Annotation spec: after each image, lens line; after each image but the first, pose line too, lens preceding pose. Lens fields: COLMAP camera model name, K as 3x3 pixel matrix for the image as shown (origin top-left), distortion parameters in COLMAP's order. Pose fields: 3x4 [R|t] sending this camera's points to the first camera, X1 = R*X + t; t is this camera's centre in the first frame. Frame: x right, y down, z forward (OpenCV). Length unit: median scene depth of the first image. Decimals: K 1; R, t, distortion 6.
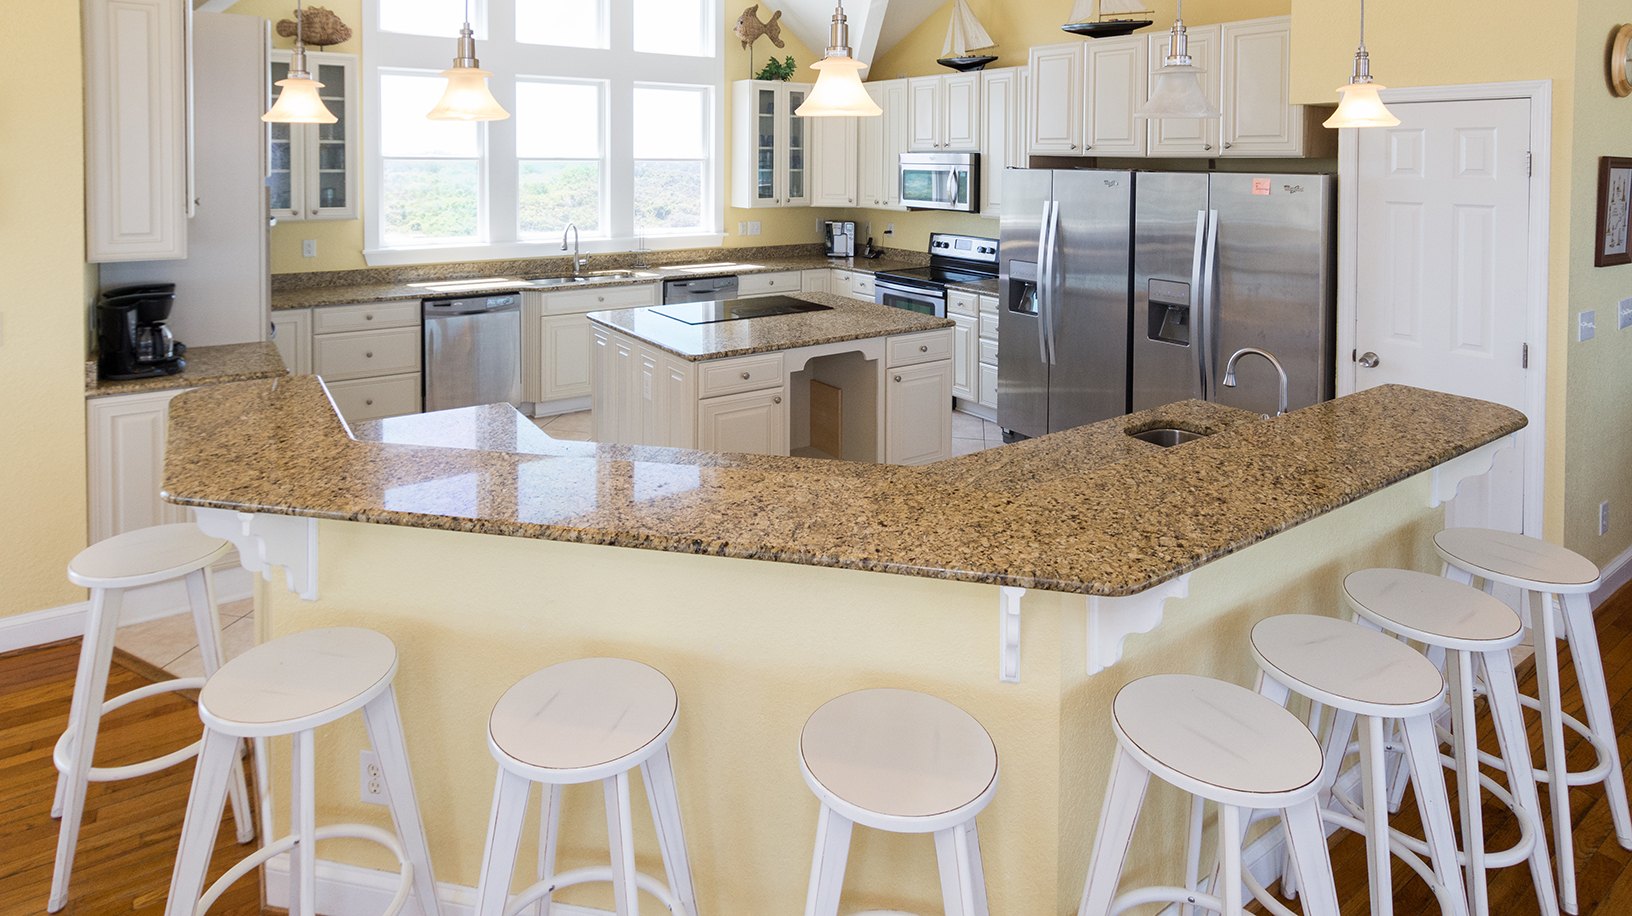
lens RADIAL K [[888.2, 0, 816.0], [0, 888.2, 458.0], [0, 0, 1]] dist [0.002268, 0.000062]
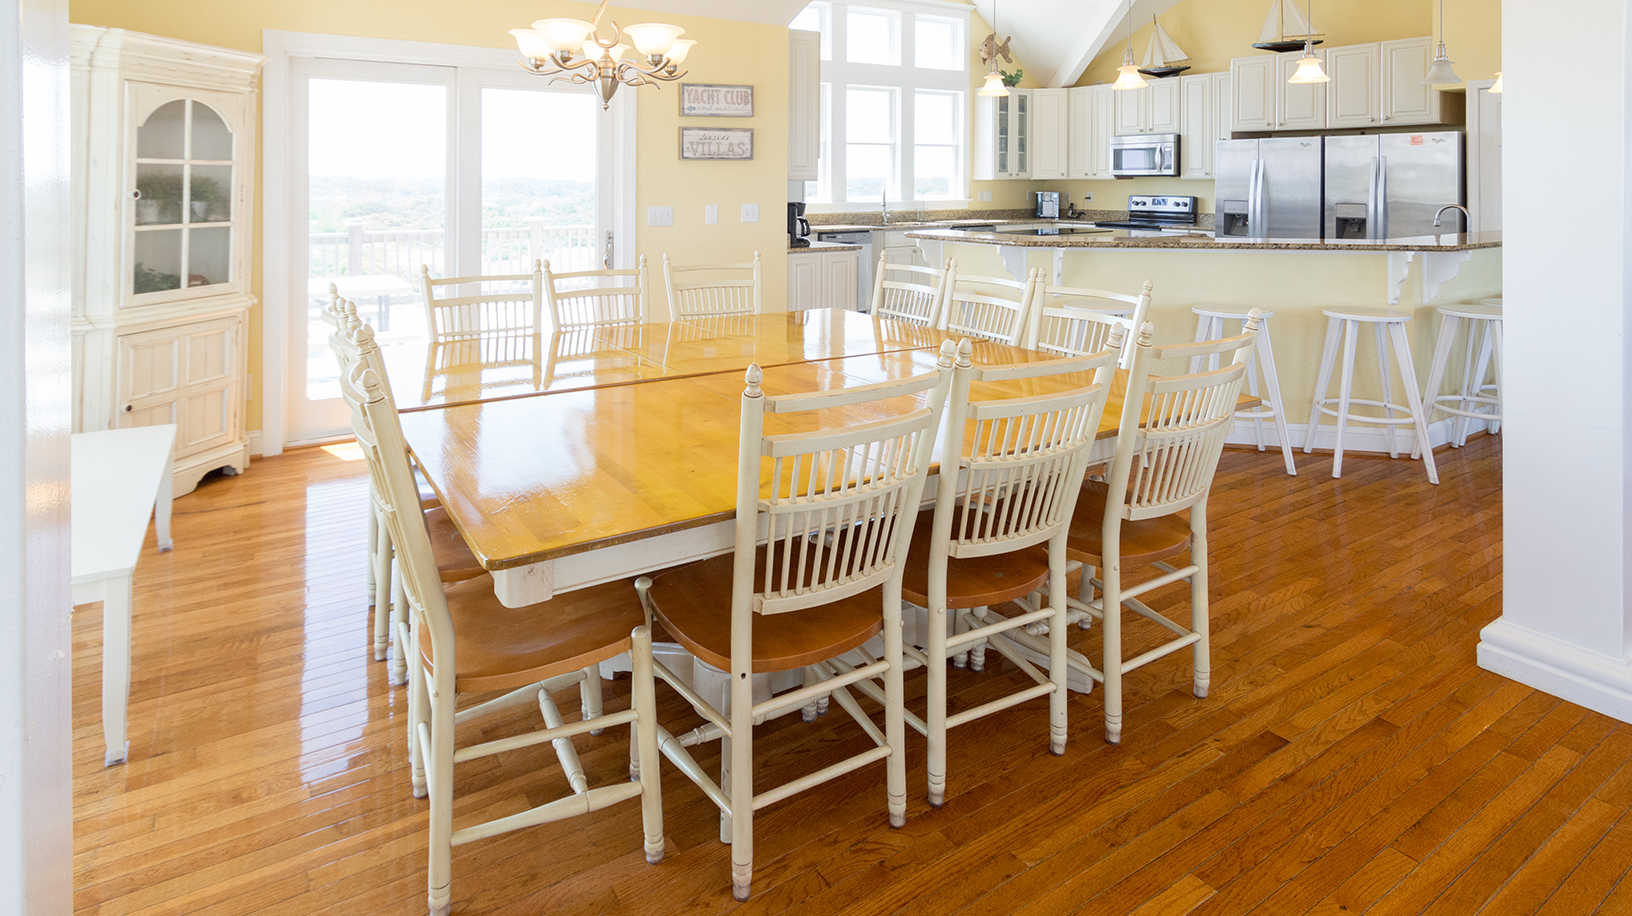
lens RADIAL K [[906.4, 0, 814.8], [0, 906.4, 427.2], [0, 0, 1]] dist [0.016381, 0.000111]
pose [[0.999436, -0.000145, -0.033572, -0.331357], [-0.001619, 0.998620, -0.052499, 0.188481], [0.033533, 0.052524, 0.998056, -0.415284]]
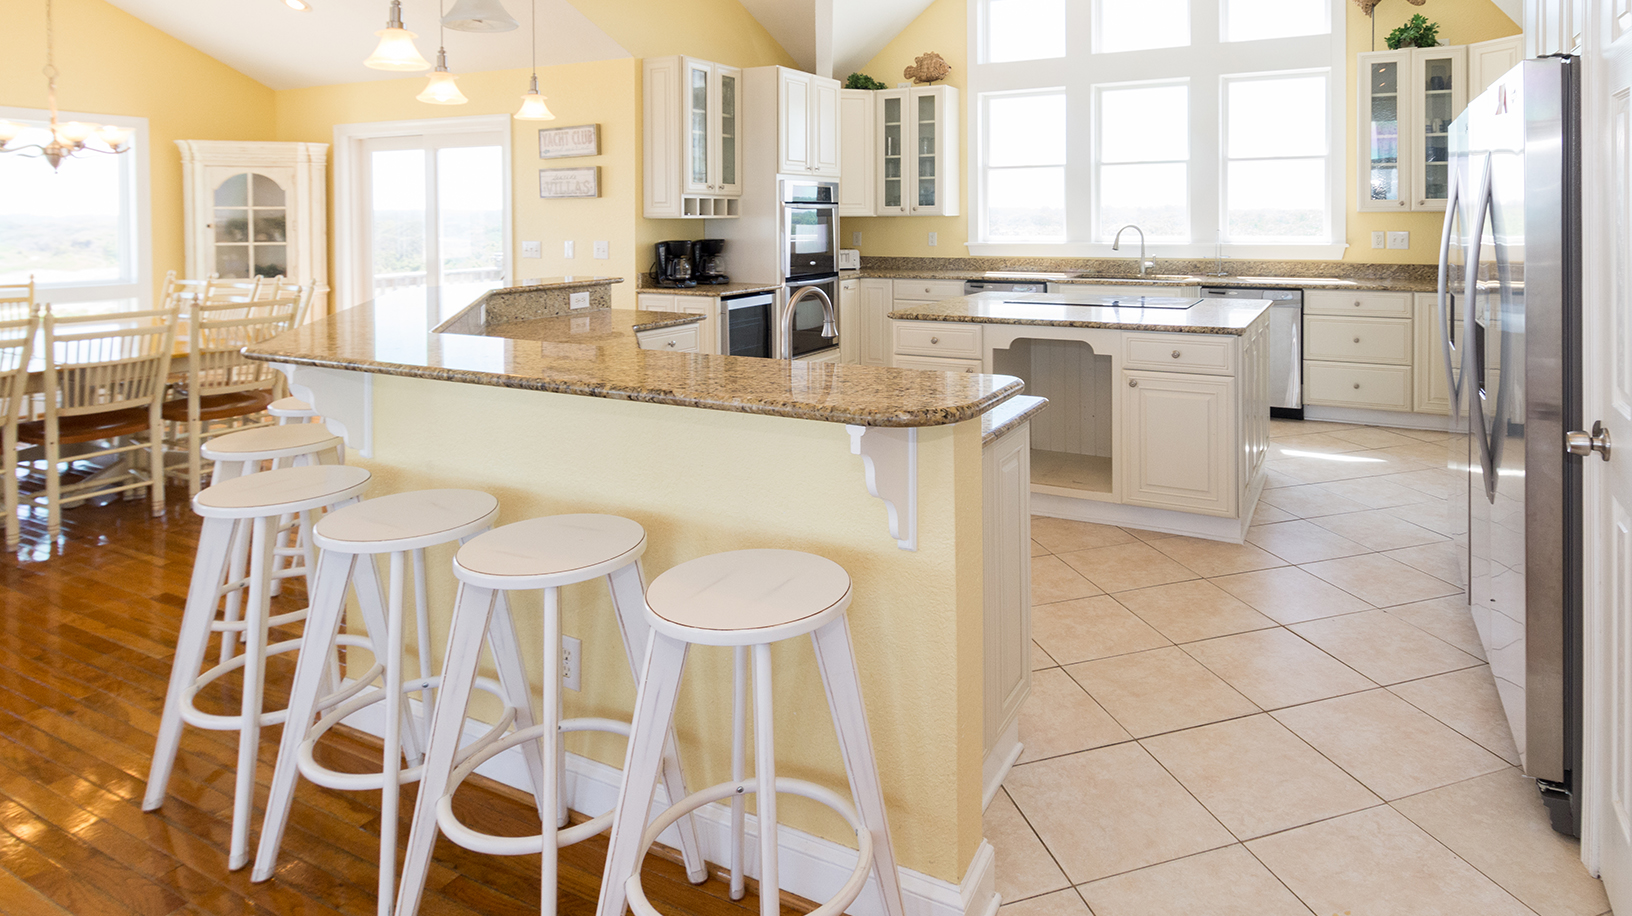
lens RADIAL K [[888.2, 0, 816.0], [0, 888.2, 458.0], [0, 0, 1]] dist [0.002268, 0.000062]
pose [[0.459333, 0.229398, -0.858132, 0.479652], [-0.270879, 0.956235, 0.110630, -0.022776], [0.845954, 0.181634, 0.501369, 0.228232]]
